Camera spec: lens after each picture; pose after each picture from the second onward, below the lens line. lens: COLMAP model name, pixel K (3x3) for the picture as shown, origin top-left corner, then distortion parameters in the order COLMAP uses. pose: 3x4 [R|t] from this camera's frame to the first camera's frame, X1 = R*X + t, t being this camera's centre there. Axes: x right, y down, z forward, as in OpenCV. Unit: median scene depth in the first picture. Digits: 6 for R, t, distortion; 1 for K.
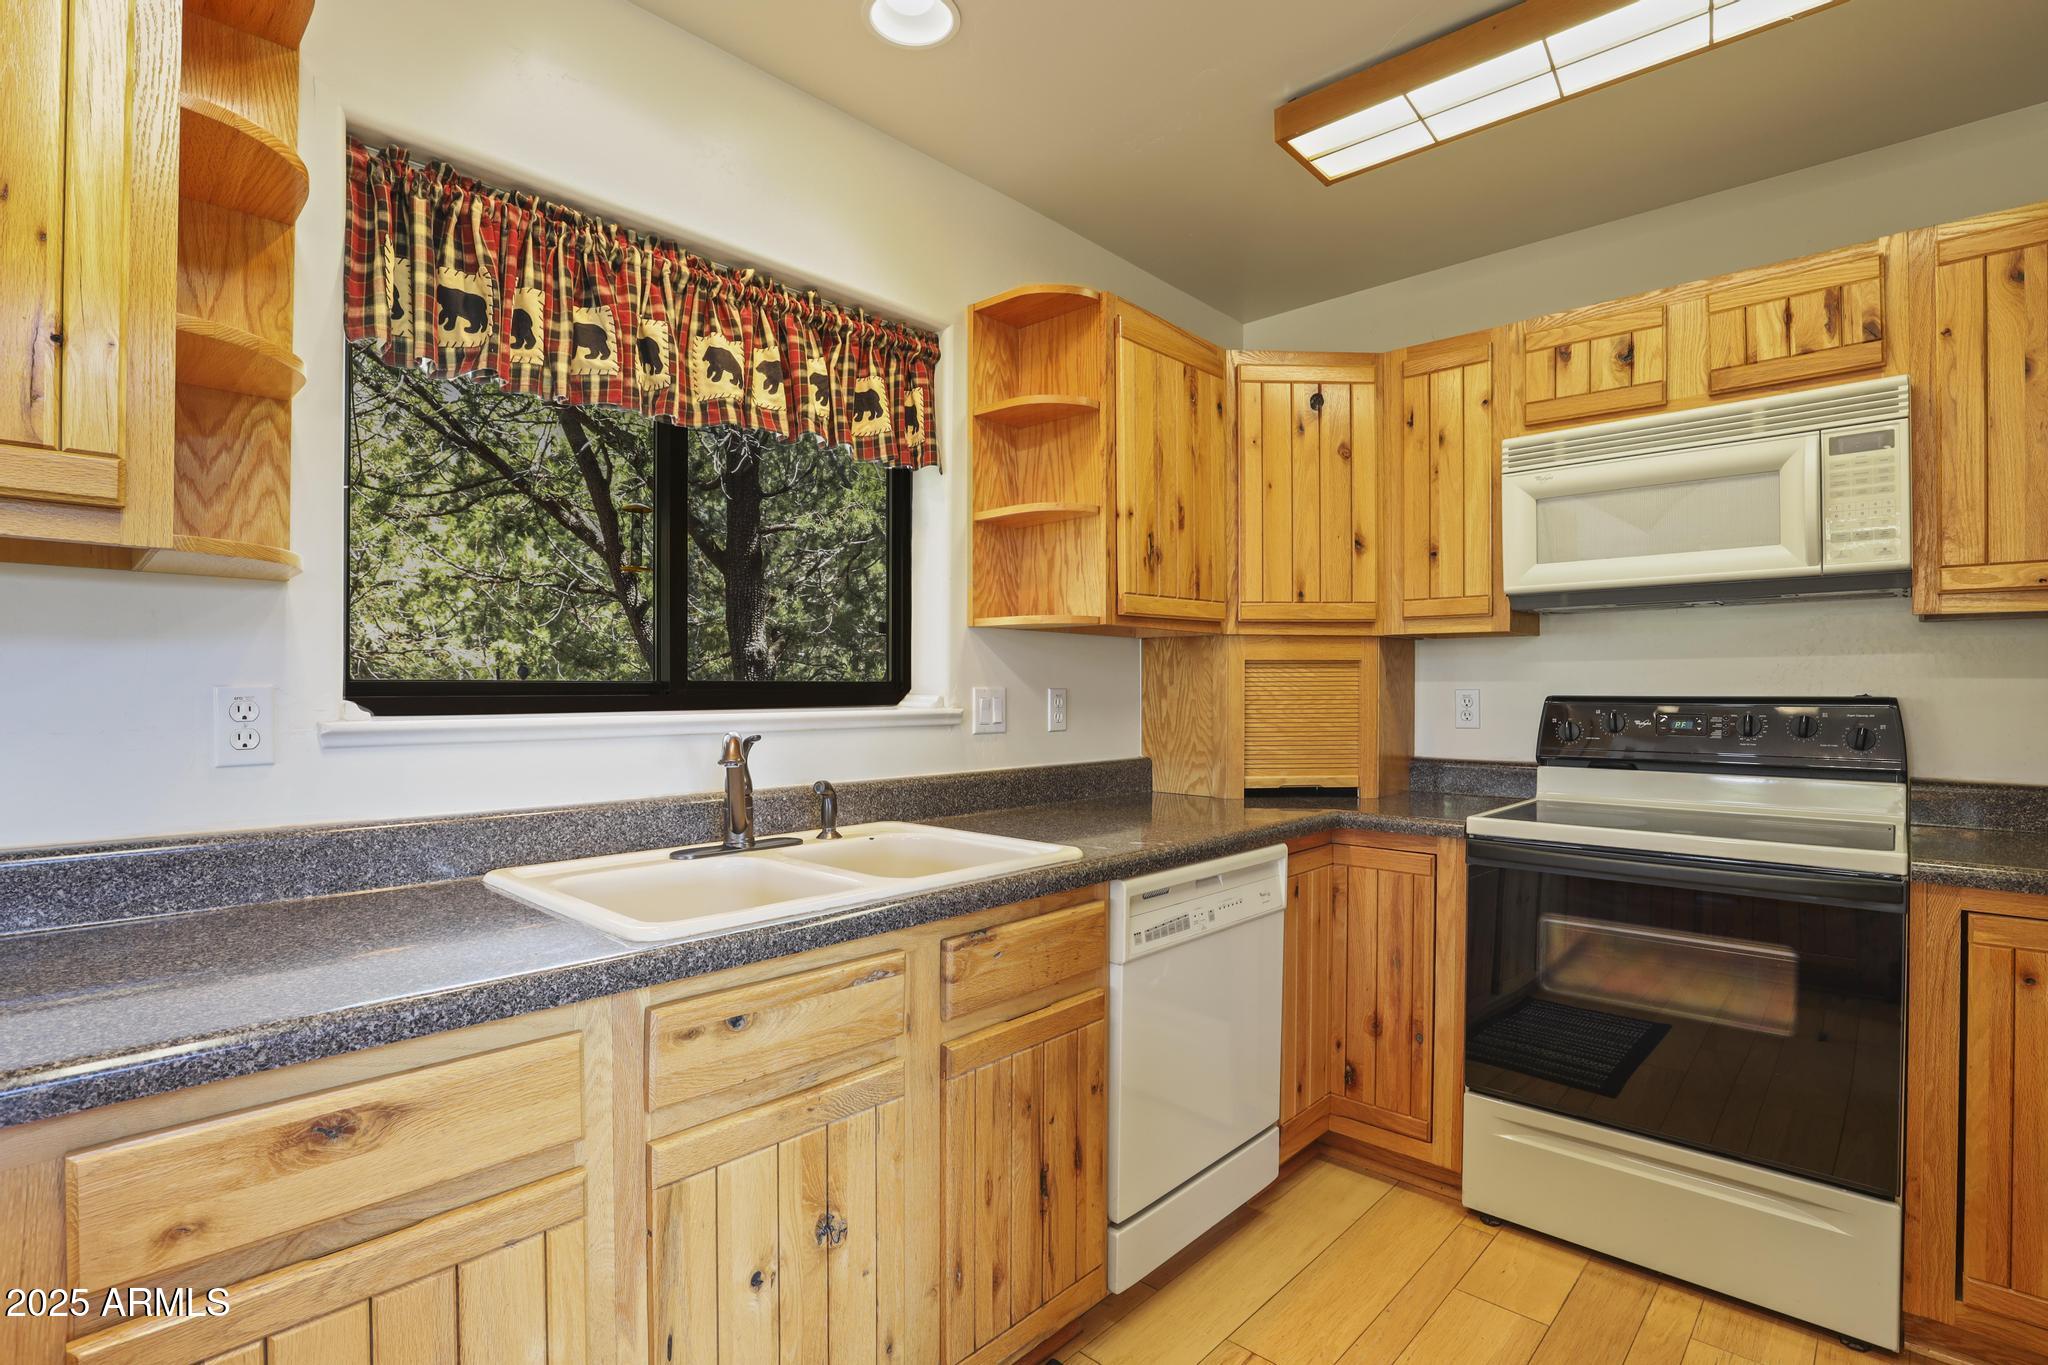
lens RADIAL K [[966.1, 0, 1019.5], [0, 966.1, 689.3], [0, 0, 1]] dist [-0.030936, 0.003768]
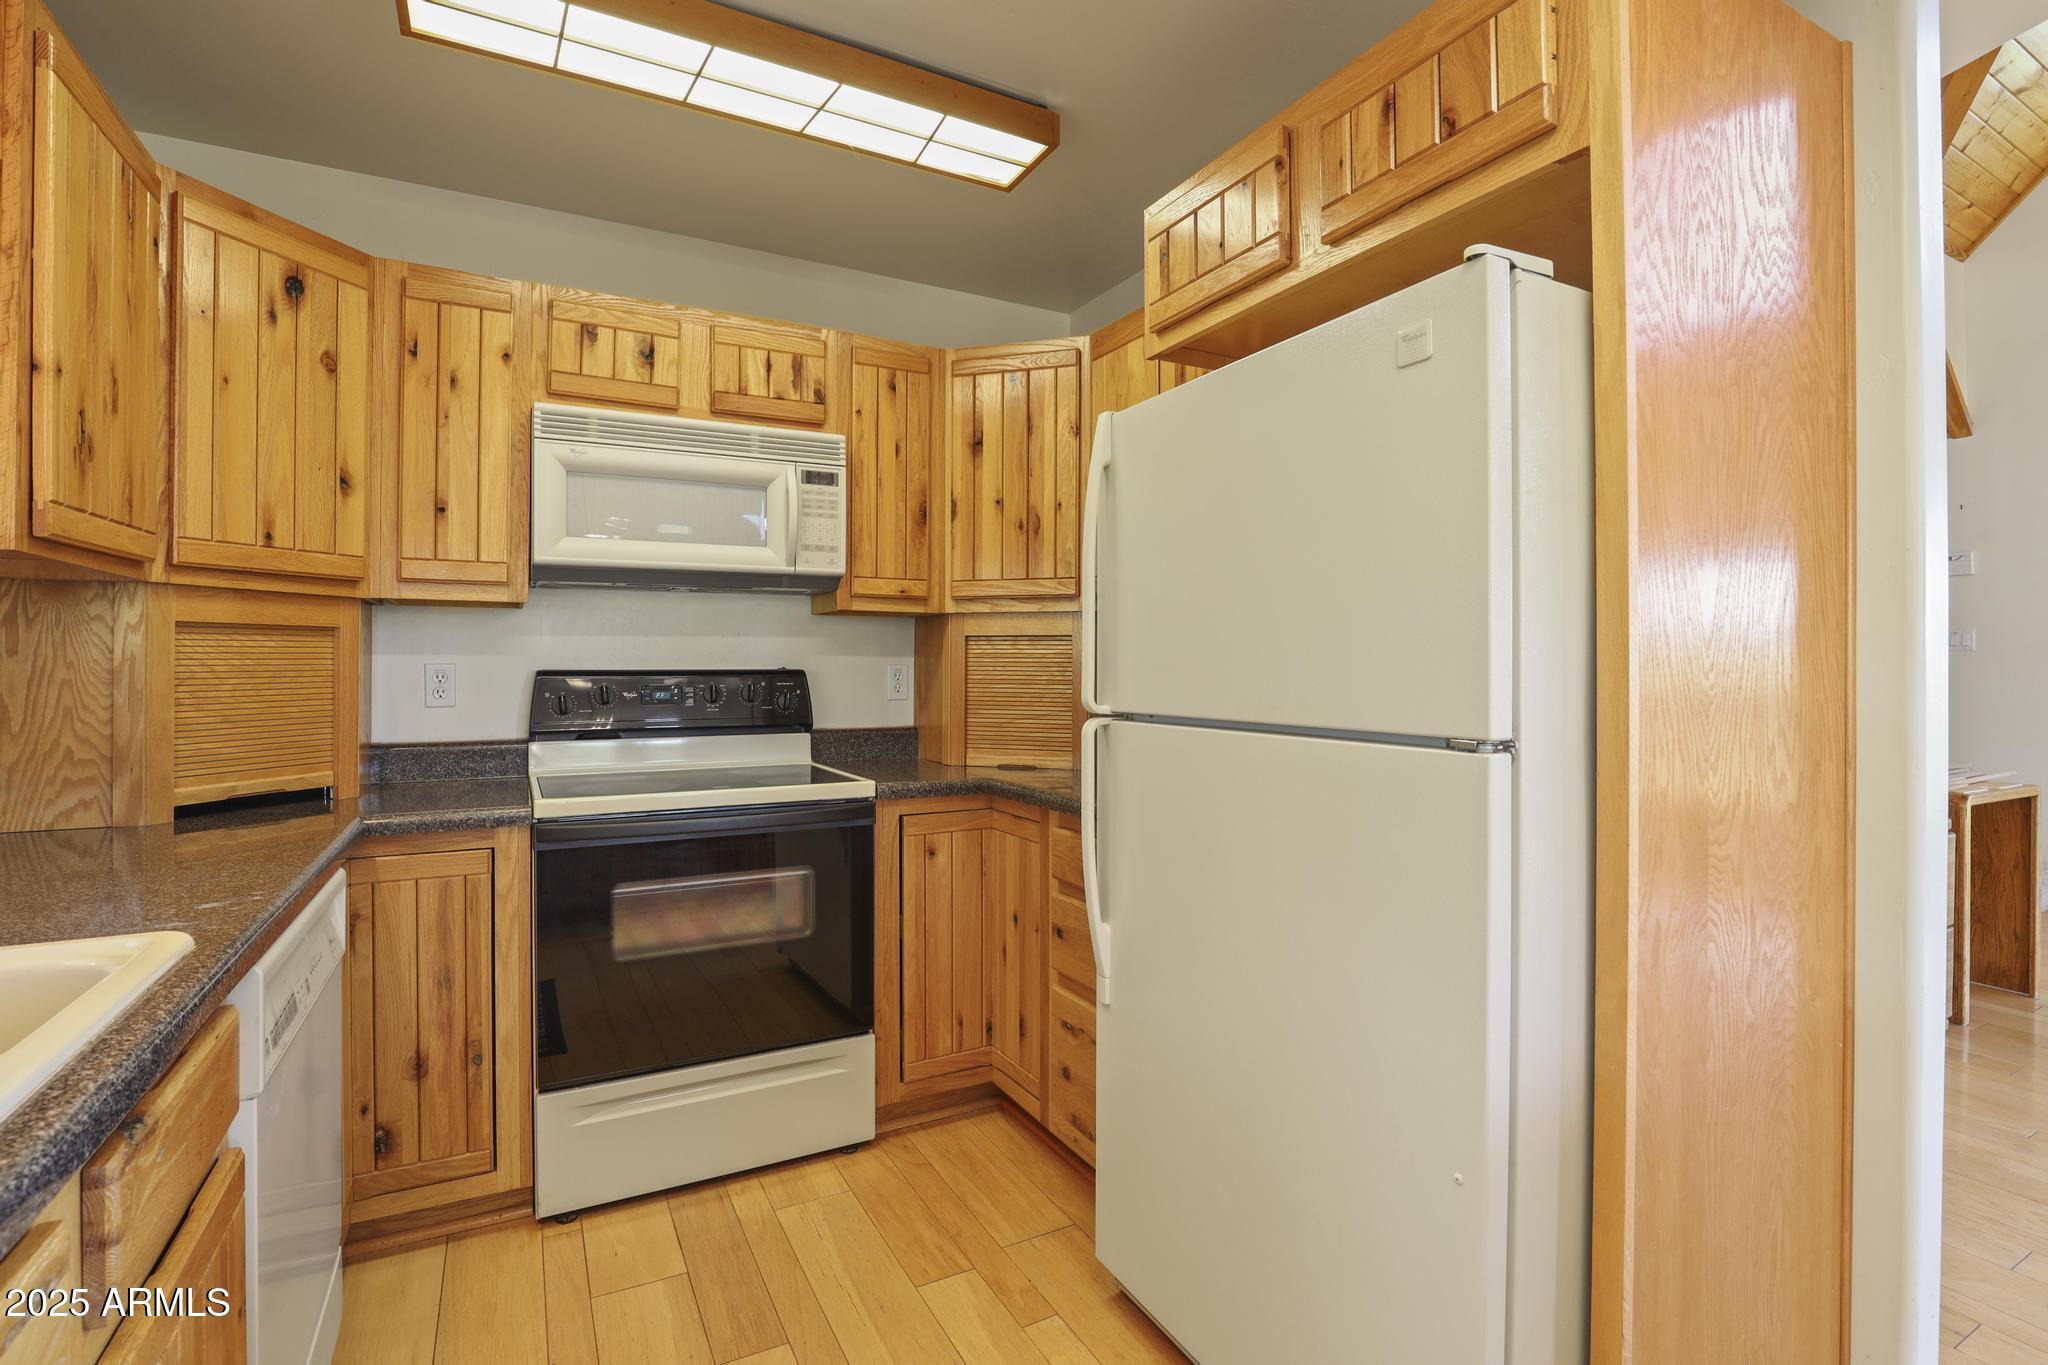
lens RADIAL K [[957.2, 0, 1026.3], [0, 957.2, 665.9], [0, 0, 1]] dist [-0.029397, 0.004334]
pose [[0.316144, -0.000689, 0.948711, -0.248898], [0.001223, 0.999999, 0.000319, 0.002882], [-0.948710, 0.001060, 0.316145, 0.249901]]
